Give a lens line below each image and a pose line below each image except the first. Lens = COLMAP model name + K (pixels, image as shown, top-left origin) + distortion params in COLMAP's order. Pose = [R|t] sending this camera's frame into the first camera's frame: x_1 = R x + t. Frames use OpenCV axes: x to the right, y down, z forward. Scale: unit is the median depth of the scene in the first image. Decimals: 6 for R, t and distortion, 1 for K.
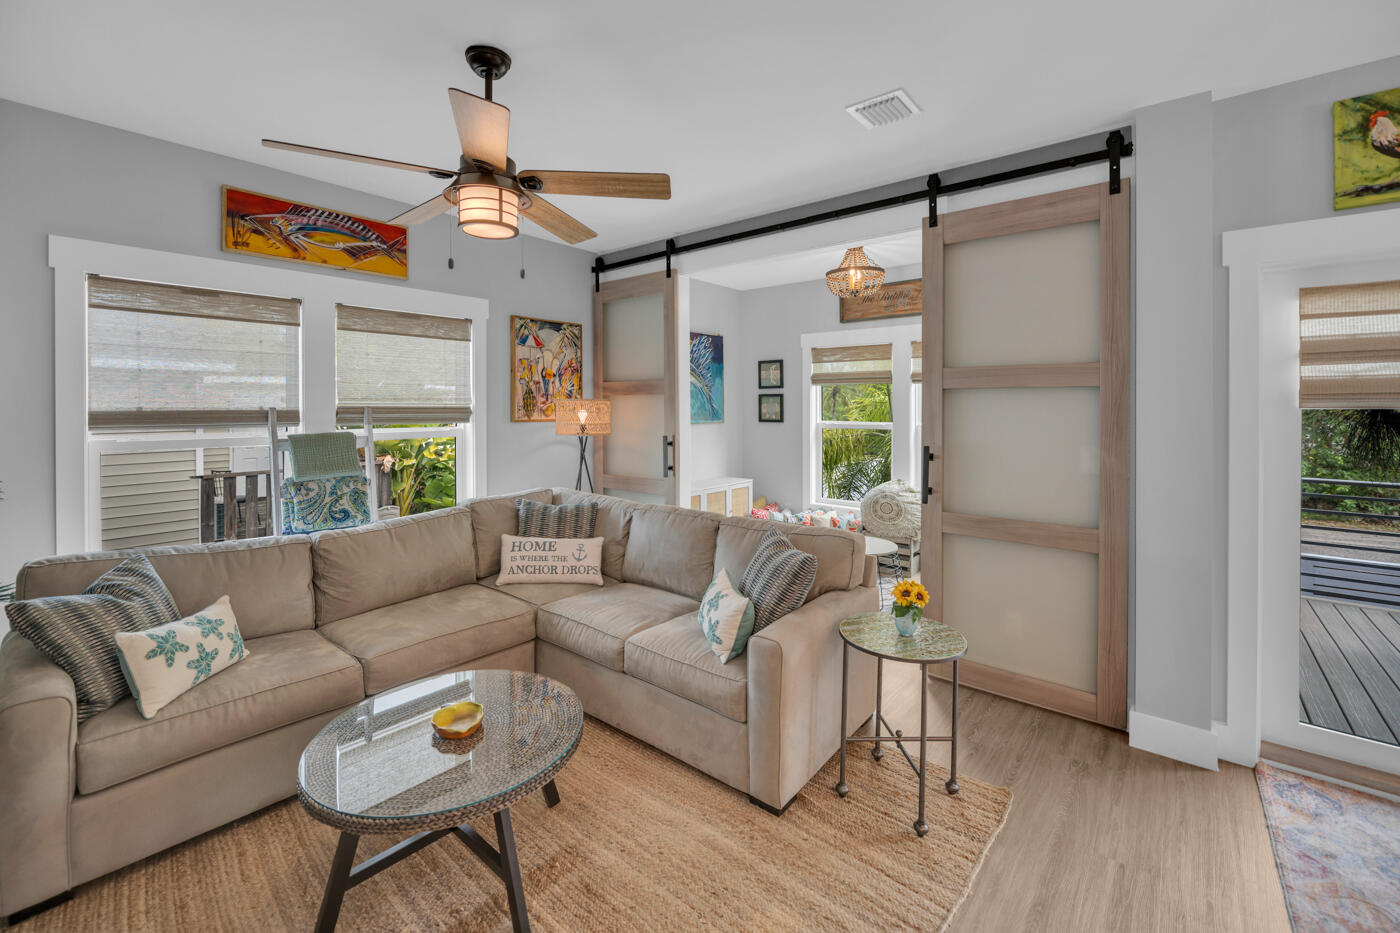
lens RADIAL K [[612.0, 0, 731.8], [0, 612.0, 407.7], [0, 0, 1]] dist [-0.000899, -0.000109]
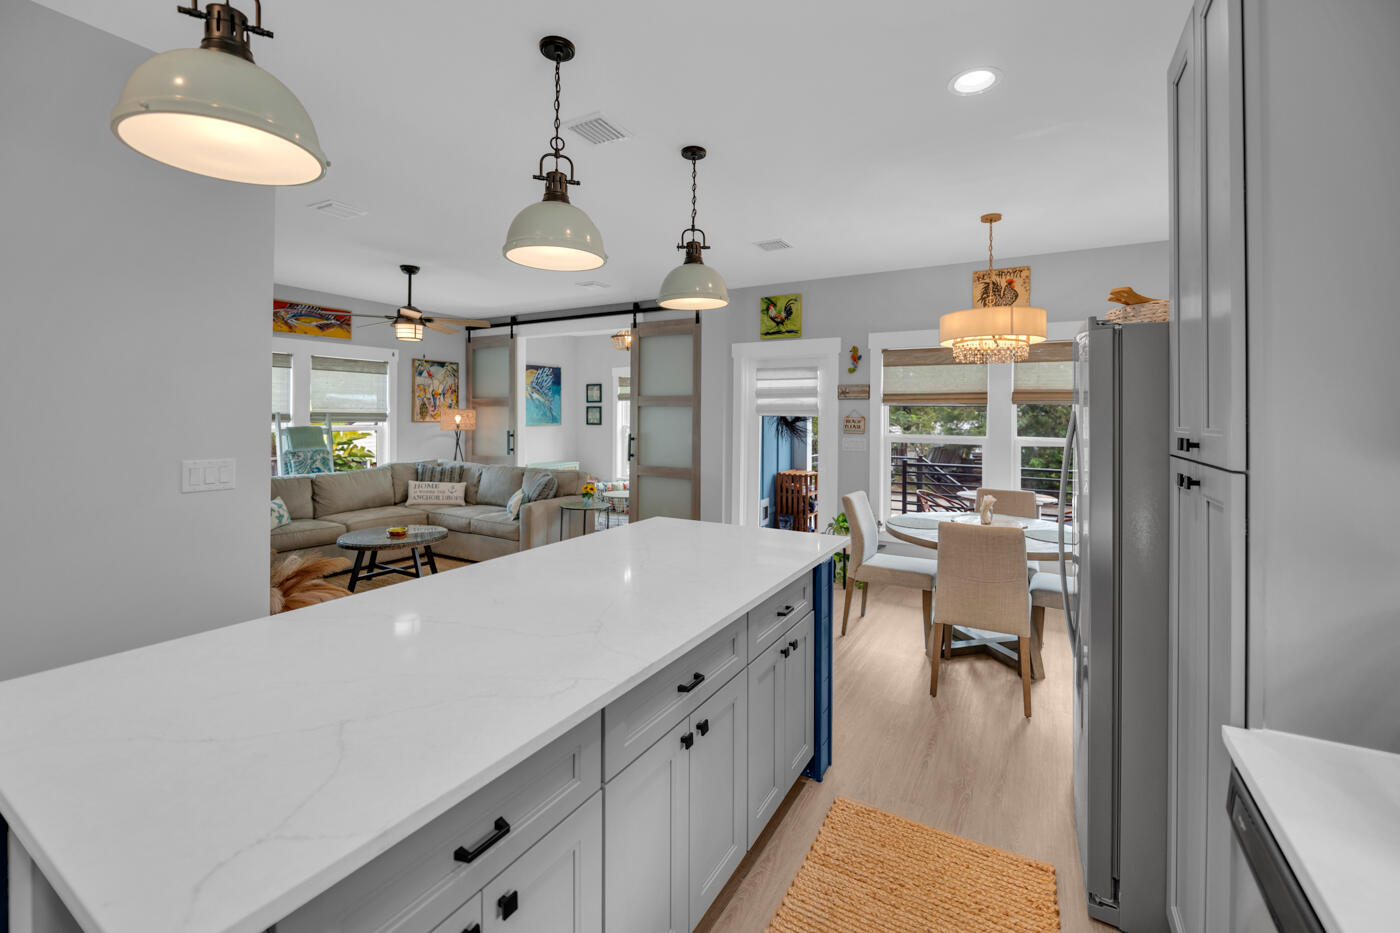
lens RADIAL K [[573.6, 0, 709.0], [0, 573.6, 413.2], [0, 0, 1]] dist [-0.002384, -0.000197]
pose [[0.985787, 0.007588, 0.167826, 0.231716], [-0.006486, 0.999954, -0.007110, 0.005982], [-0.167872, 0.005921, 0.985791, -0.872953]]
